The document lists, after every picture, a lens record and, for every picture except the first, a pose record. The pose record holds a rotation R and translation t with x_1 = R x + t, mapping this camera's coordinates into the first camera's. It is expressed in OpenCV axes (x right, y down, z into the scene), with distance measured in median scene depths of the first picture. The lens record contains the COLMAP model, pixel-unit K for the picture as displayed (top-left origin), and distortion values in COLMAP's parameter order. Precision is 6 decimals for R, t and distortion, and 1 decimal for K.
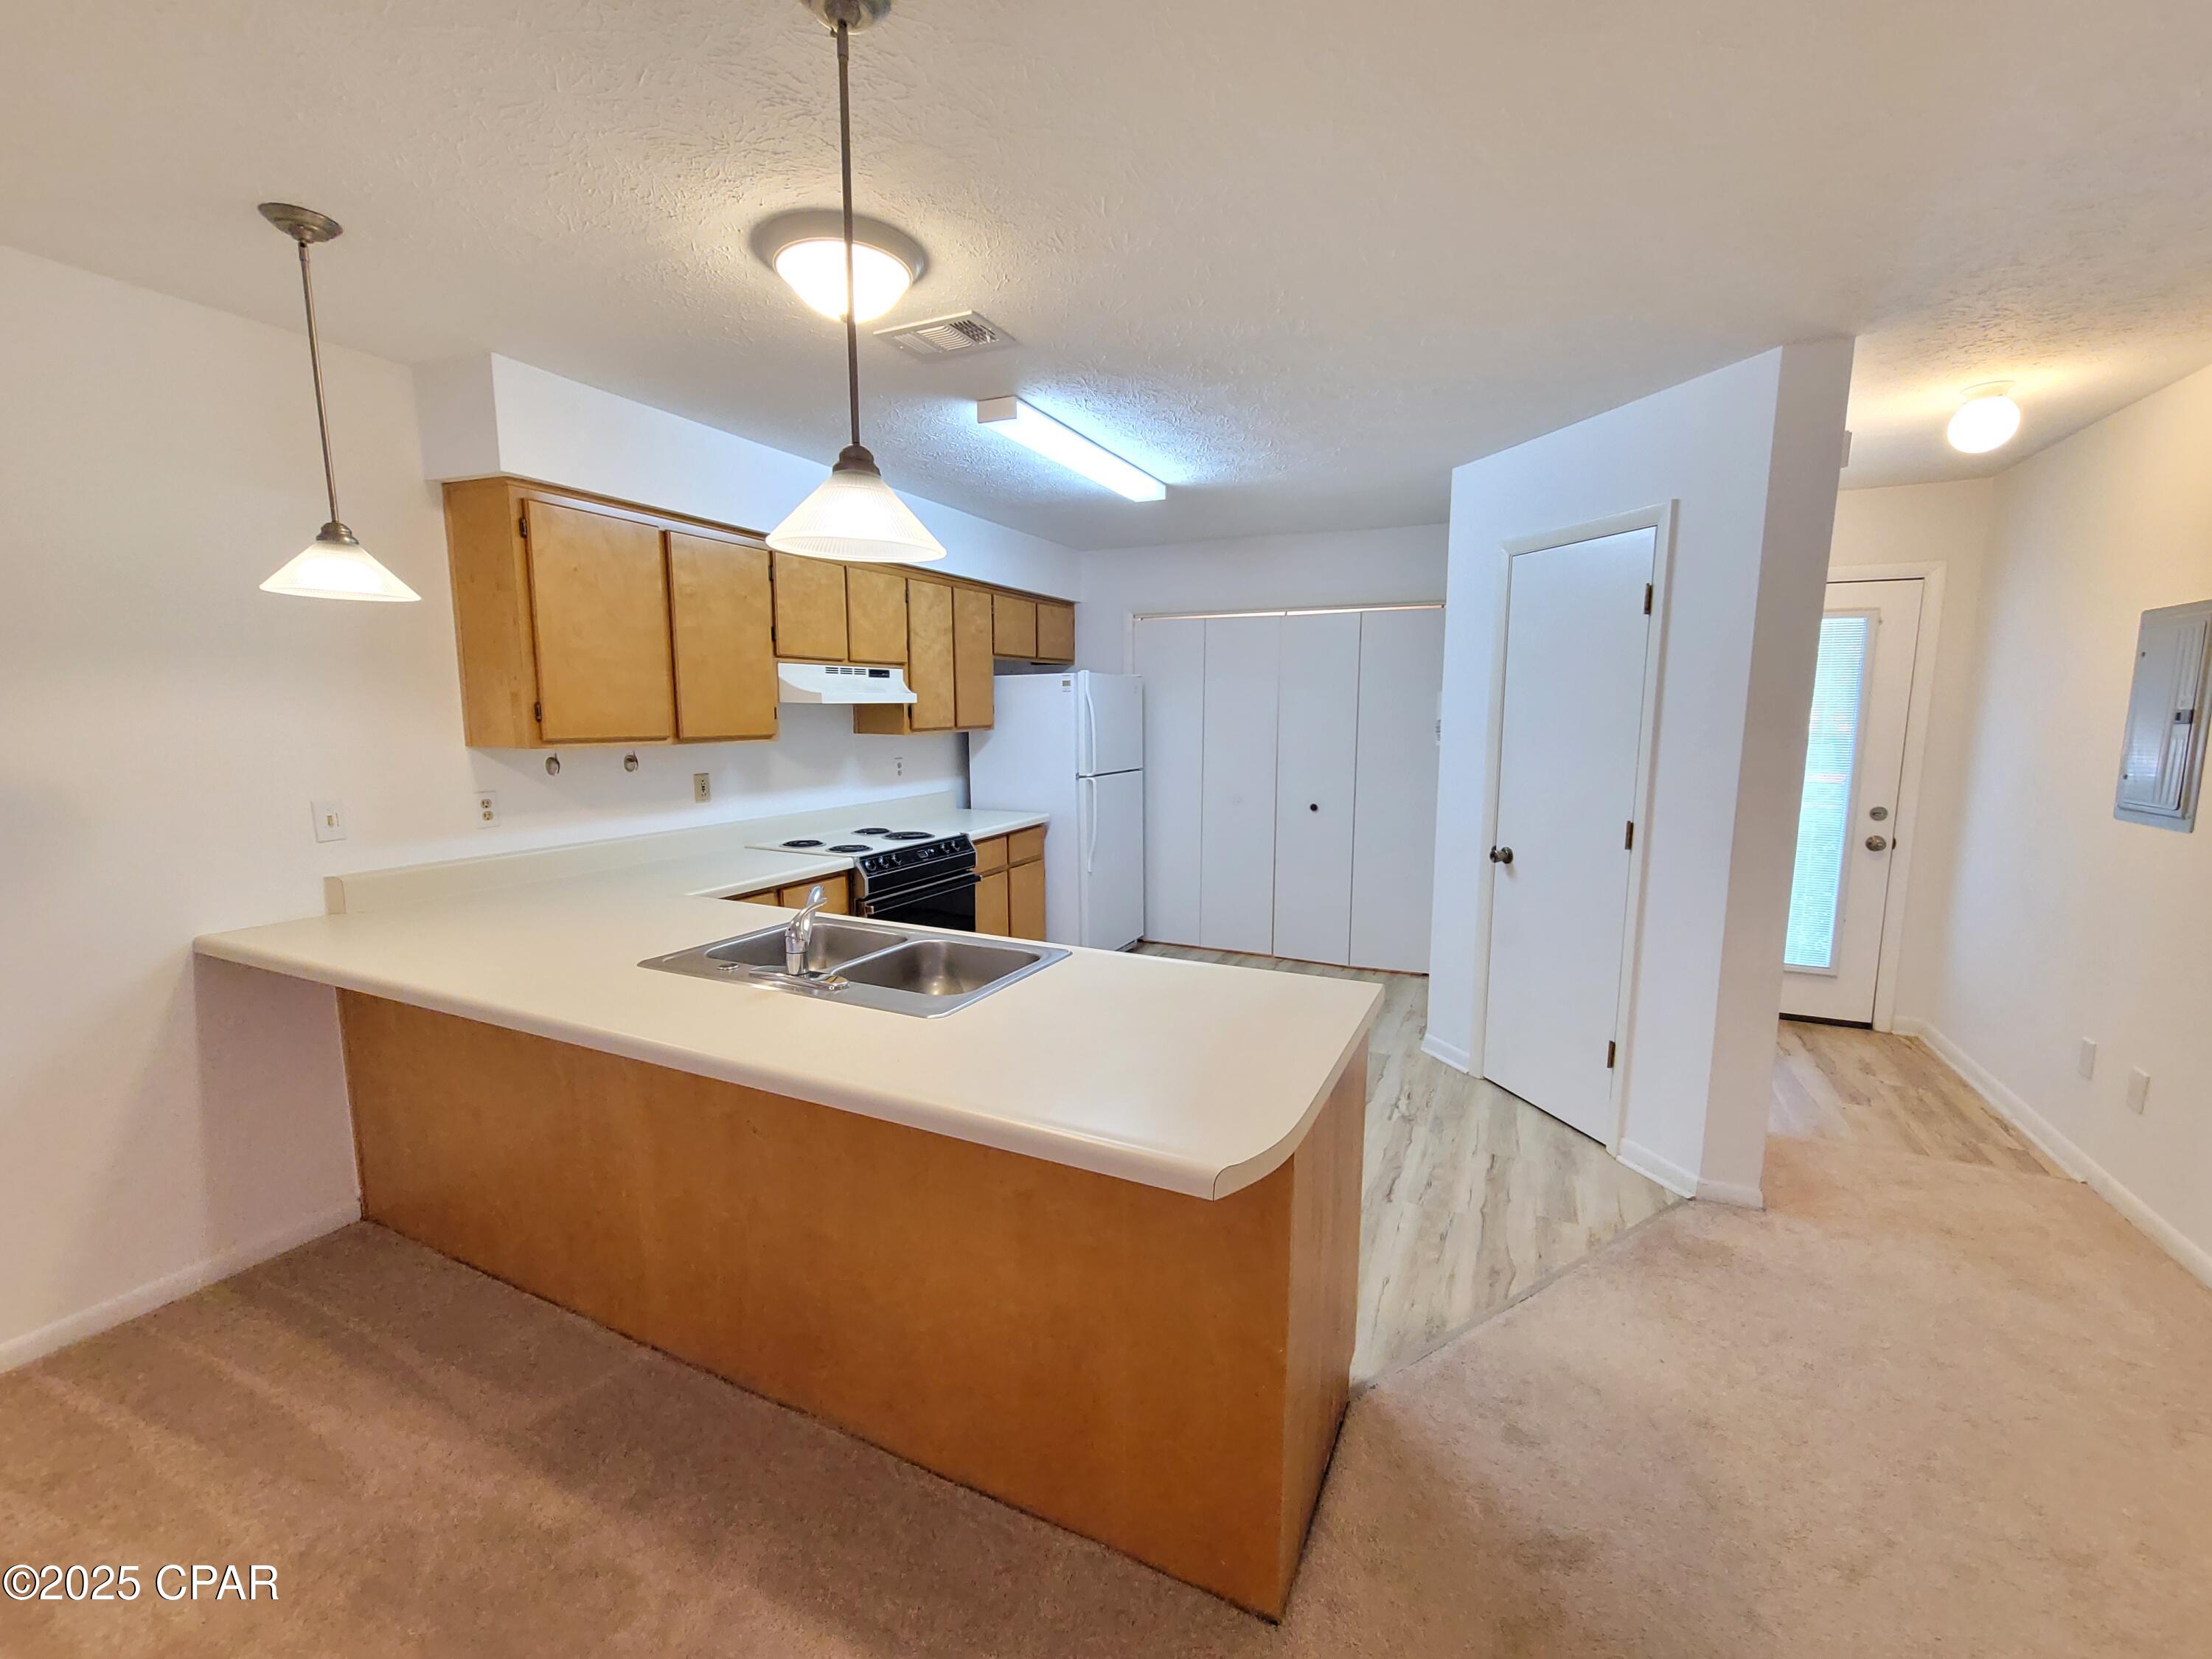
lens RADIAL K [[900.2, 0, 1121.7], [0, 900.2, 834.1], [0, 0, 1]] dist [0.000985, -0.000302]
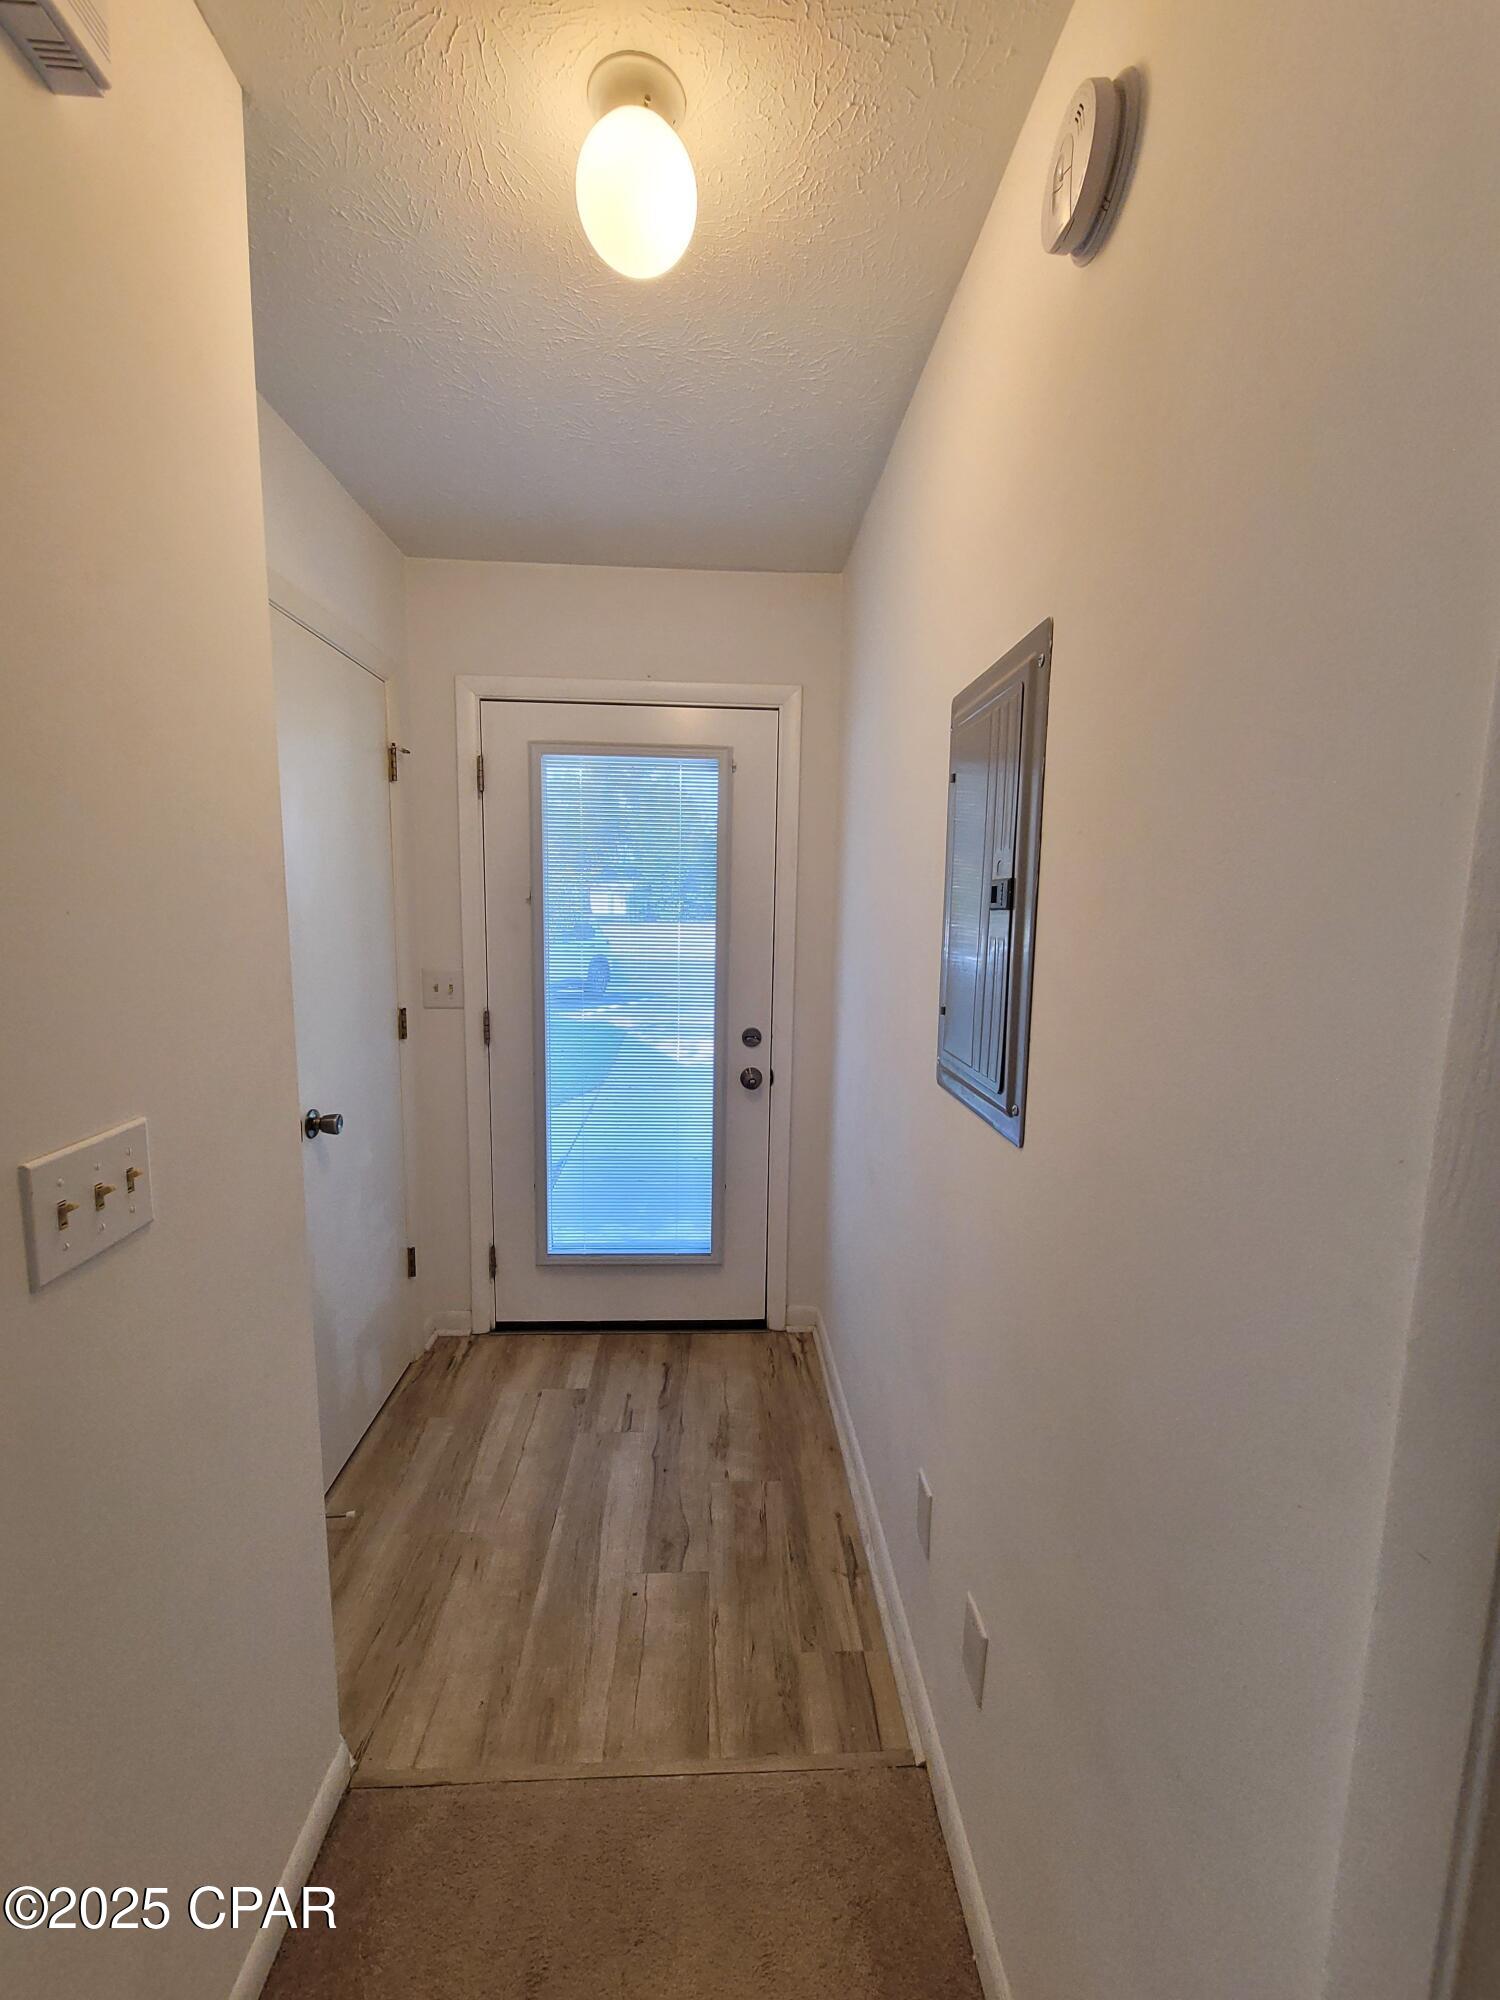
lens RADIAL K [[813.9, 0, 744.7], [0, 813.9, 1012.5], [0, 0, 1]] dist [0.000985, -0.000302]
pose [[0.884137, -0.046464, 0.464911, 0.739485], [0.047223, 0.998834, 0.010020, -0.068467], [-0.464835, 0.013096, 0.885301, 0.590920]]
